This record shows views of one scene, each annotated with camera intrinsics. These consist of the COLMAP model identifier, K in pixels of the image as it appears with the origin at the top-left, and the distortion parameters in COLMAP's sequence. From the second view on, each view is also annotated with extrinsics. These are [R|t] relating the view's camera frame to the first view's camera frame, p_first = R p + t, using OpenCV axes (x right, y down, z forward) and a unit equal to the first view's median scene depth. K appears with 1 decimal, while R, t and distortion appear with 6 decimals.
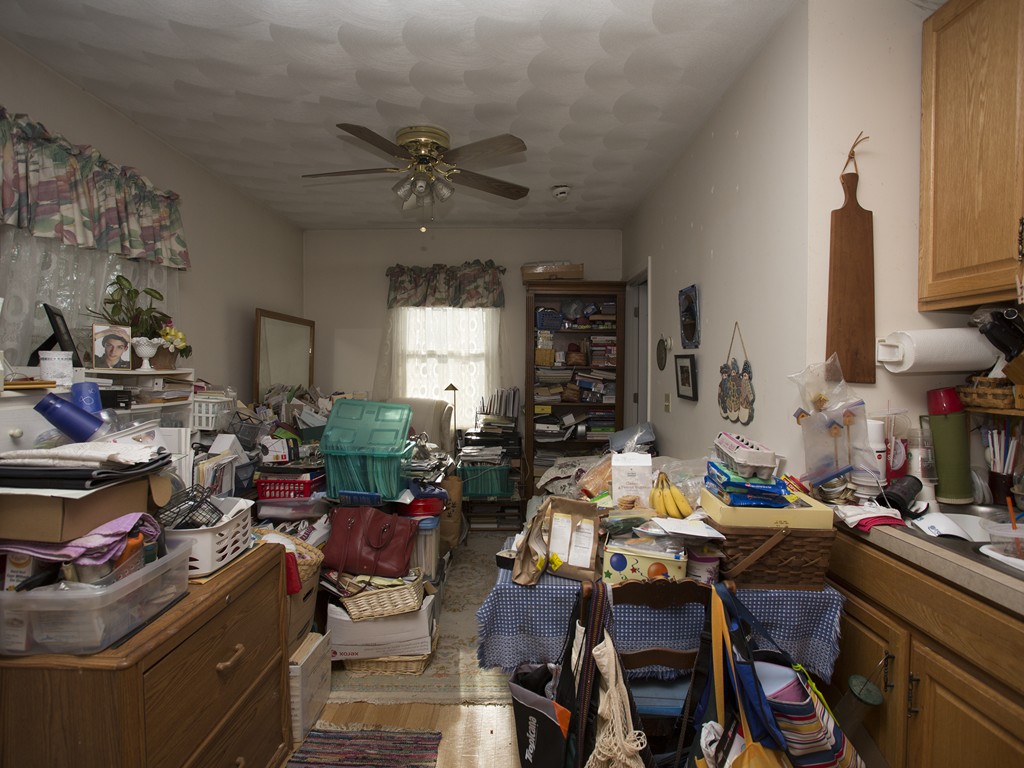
lens RADIAL K [[558.7, 0, 514.3], [0, 558.7, 385.3], [0, 0, 1]] dist [-0.068843, 0.032877]
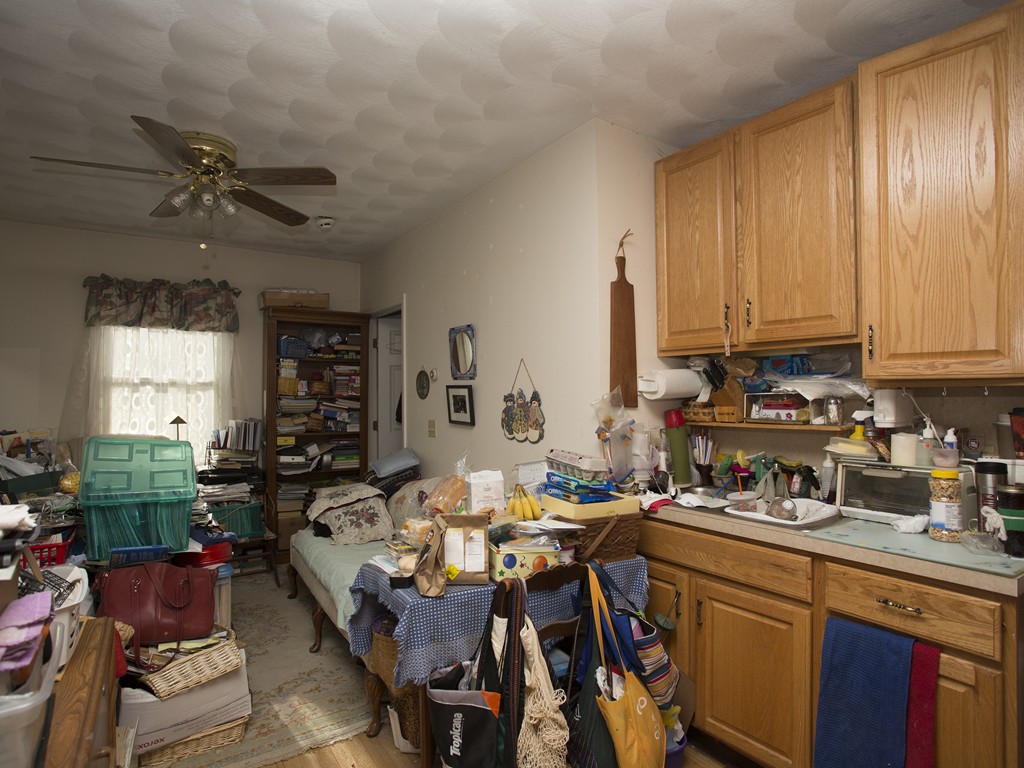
lens RADIAL K [[558.7, 0, 507.5], [0, 558.7, 385.7], [0, 0, 1]] dist [-0.068843, 0.032877]
pose [[0.833644, 0.003626, 0.552290, -0.305436], [0.023545, 0.998836, -0.042099, -0.004842], [-0.551799, 0.048099, 0.832589, -0.006409]]
